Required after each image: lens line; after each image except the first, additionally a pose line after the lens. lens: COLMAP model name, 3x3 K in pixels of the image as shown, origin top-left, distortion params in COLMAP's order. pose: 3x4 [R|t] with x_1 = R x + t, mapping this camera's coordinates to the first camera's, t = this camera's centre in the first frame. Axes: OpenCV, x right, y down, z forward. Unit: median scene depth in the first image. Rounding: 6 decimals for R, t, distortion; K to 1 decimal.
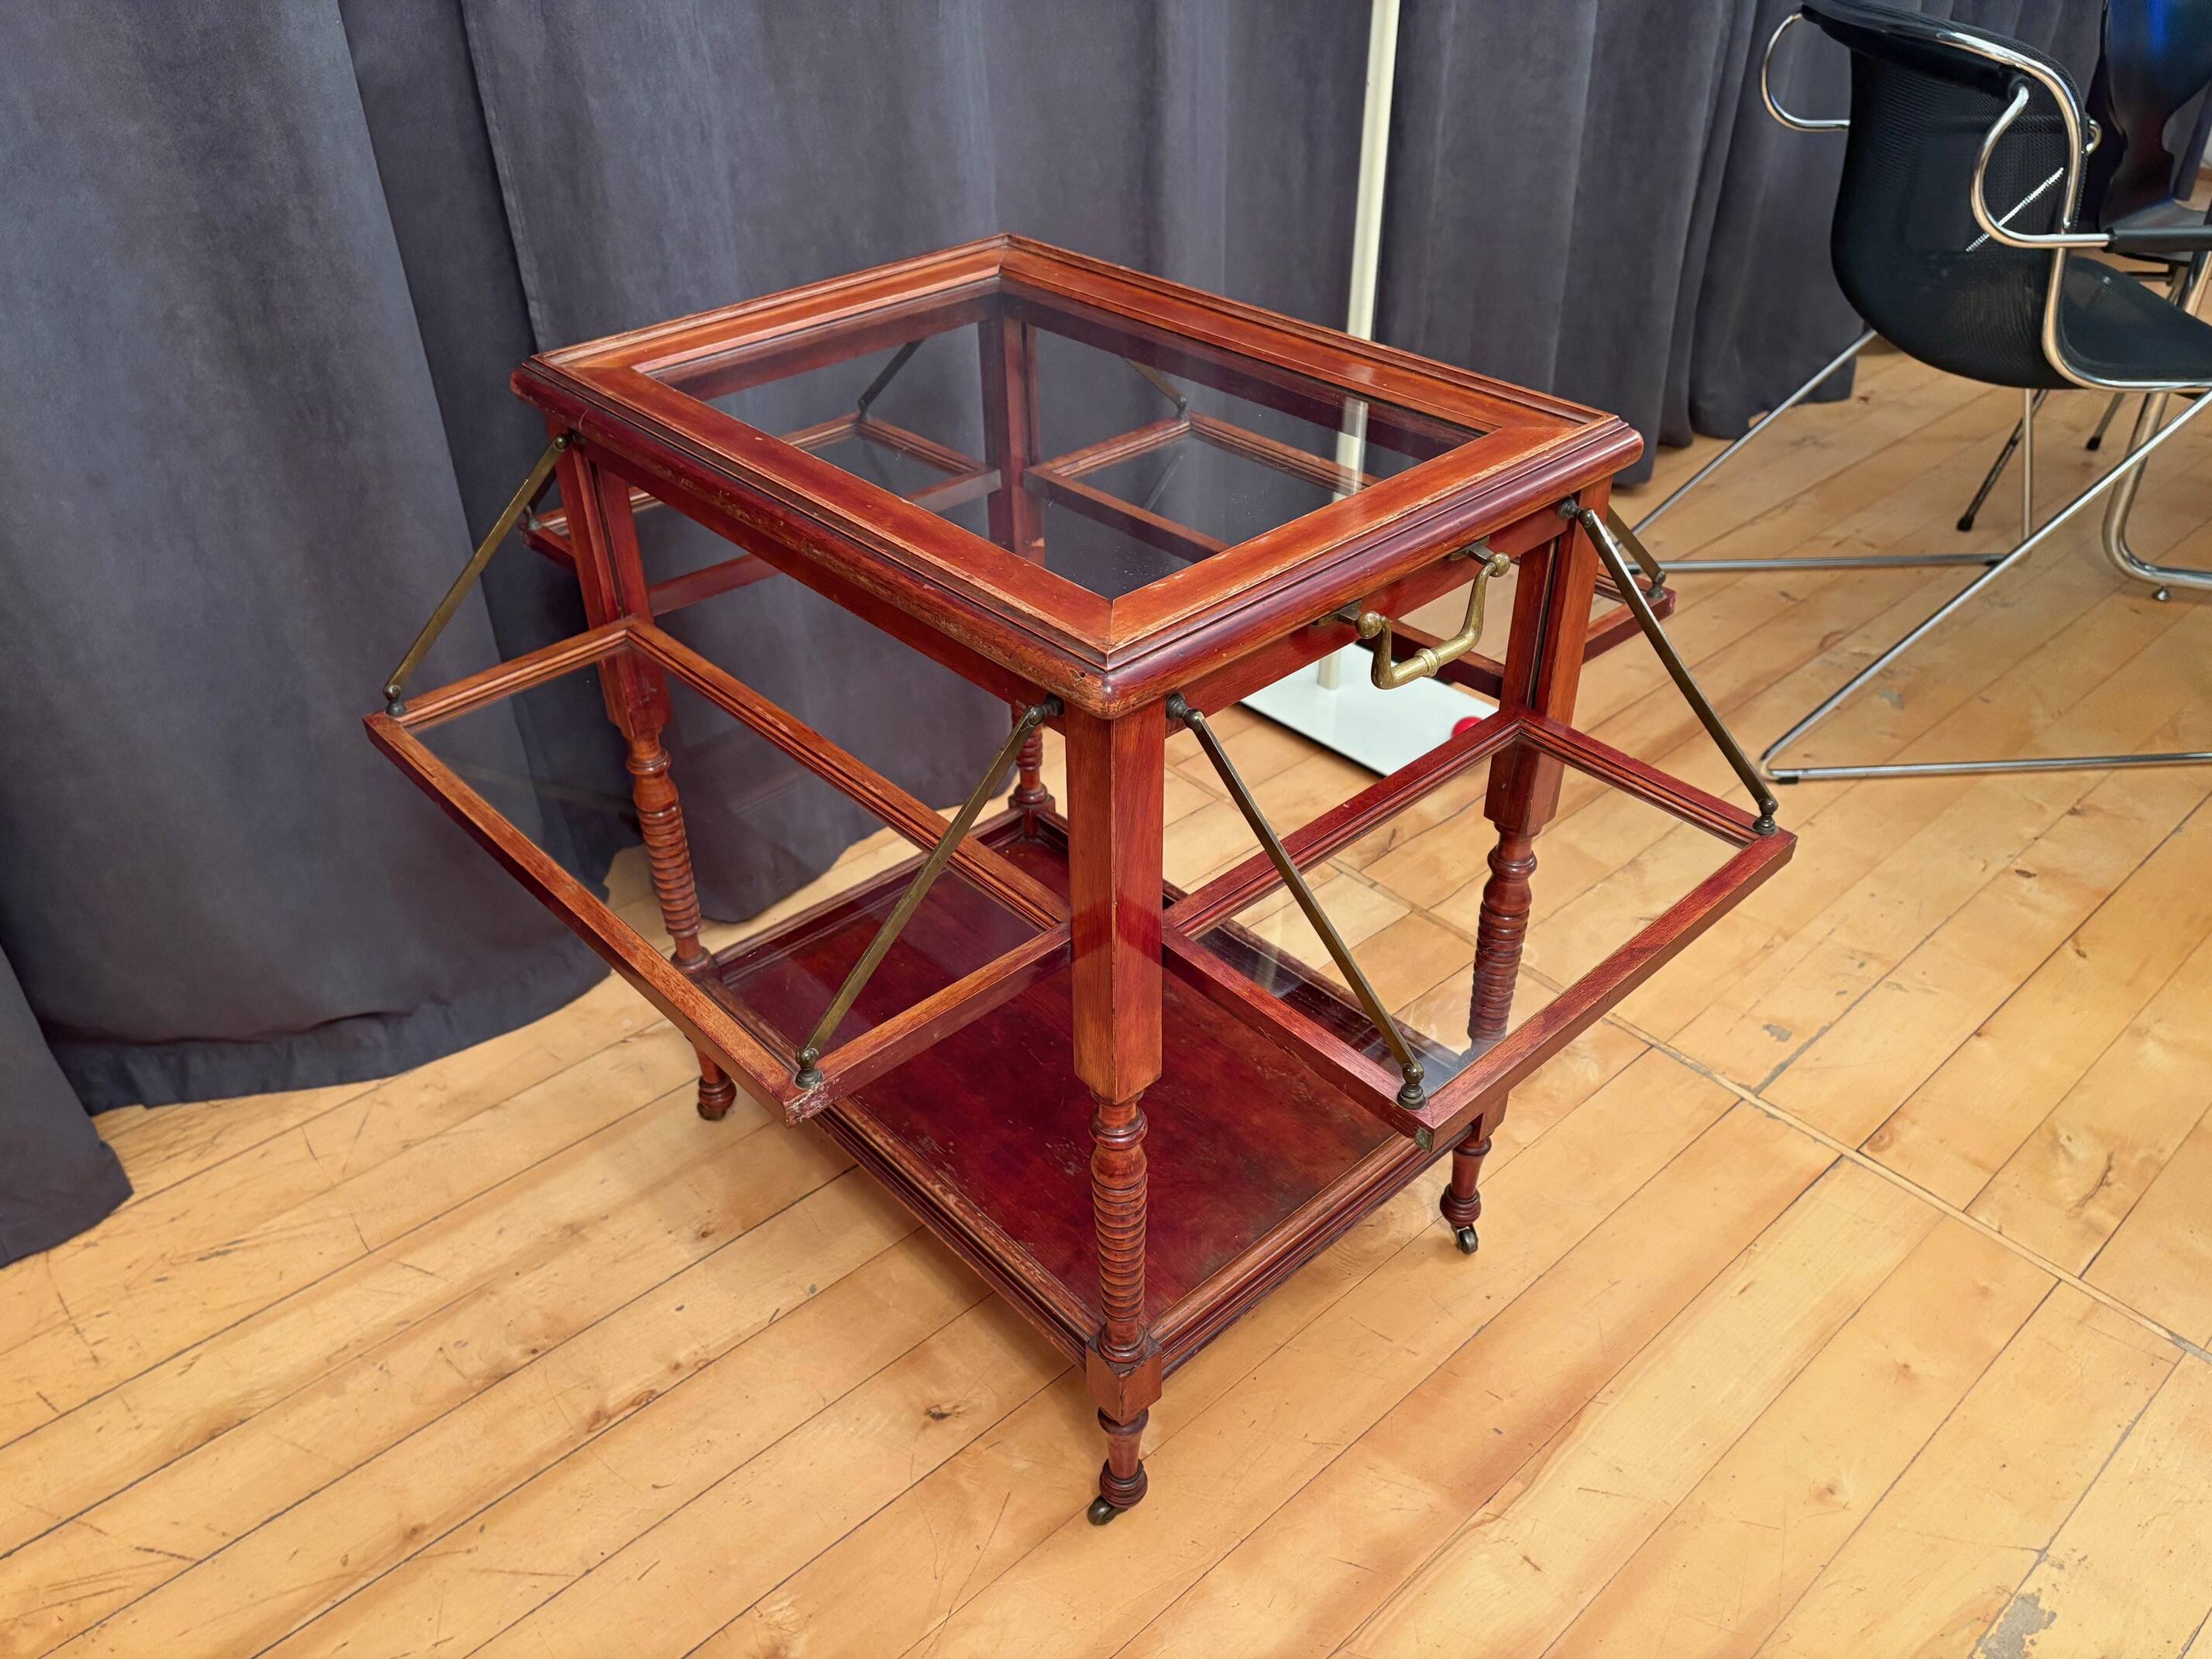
lens RADIAL K [[1674.4, 0, 1109.5], [0, 1674.4, 836.0], [0, 0, 1]] dist [0.048585, -0.055134]
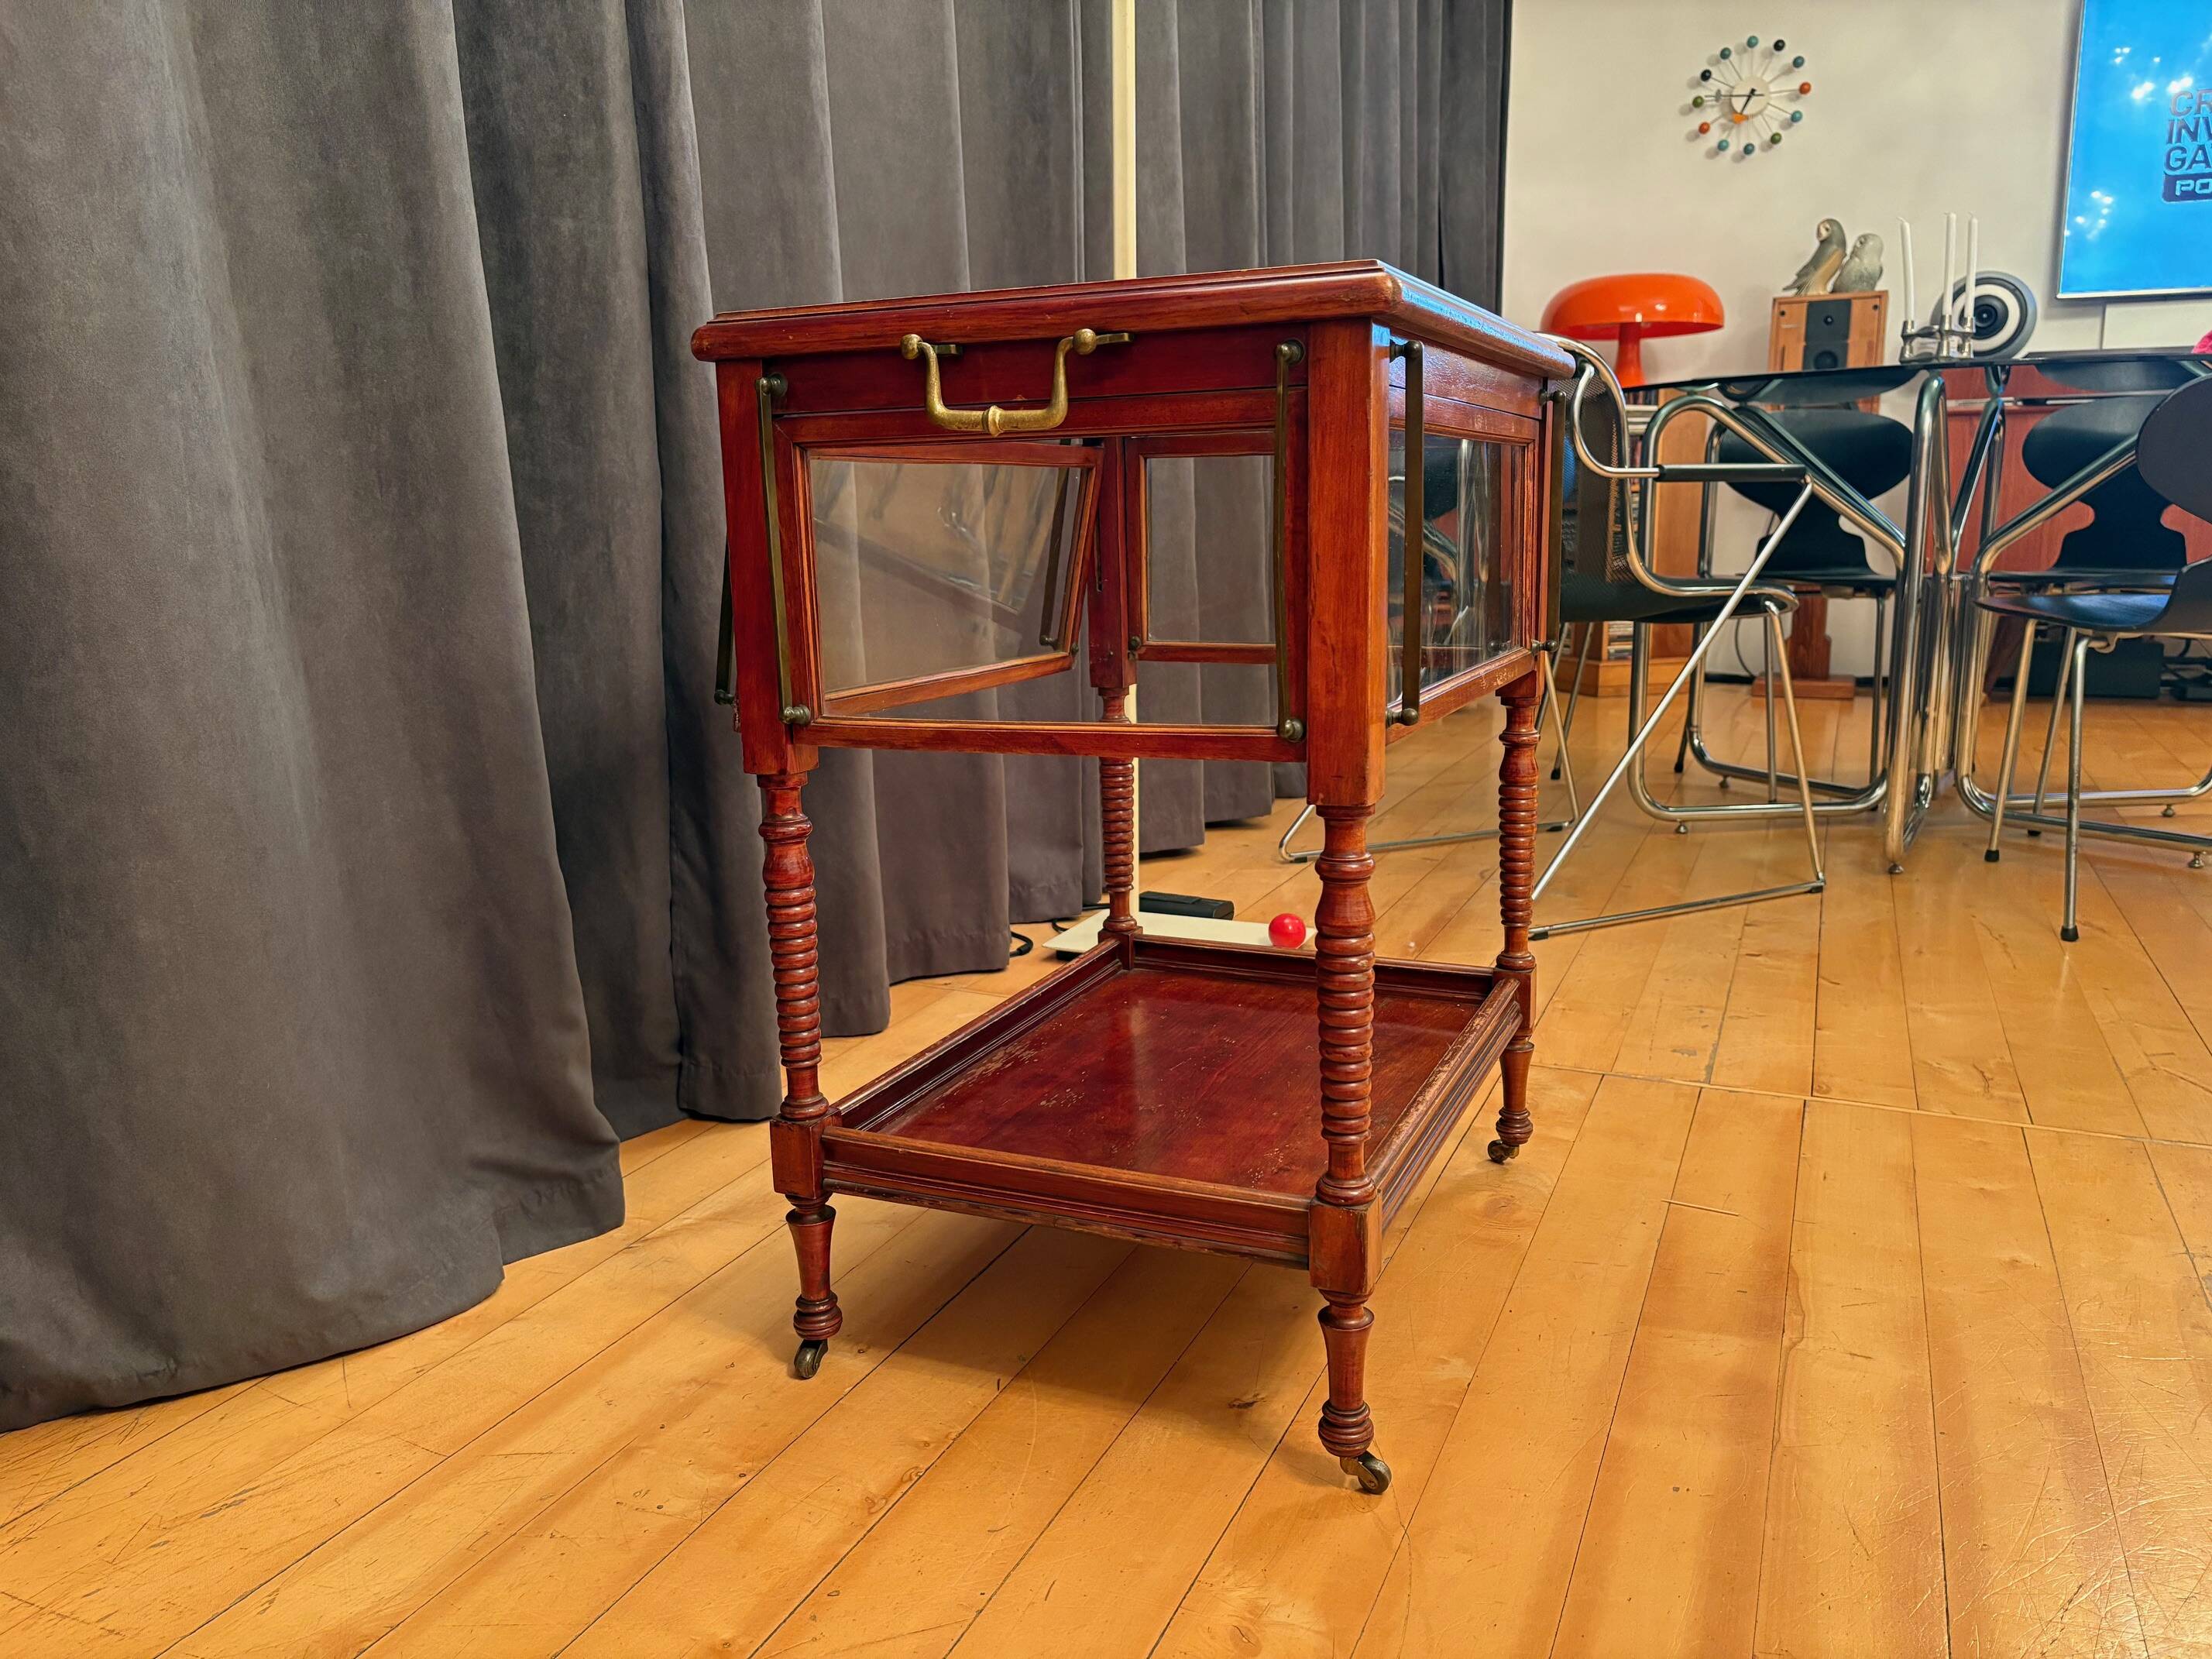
lens RADIAL K [[1674.4, 0, 1109.5], [0, 1674.4, 836.0], [0, 0, 1]] dist [0.048585, -0.055134]
pose [[0.913670, -0.085521, 0.397358, -0.410092], [0.235472, 0.908218, -0.345967, 0.301312], [-0.331300, 0.409666, 0.849949, 0.123815]]
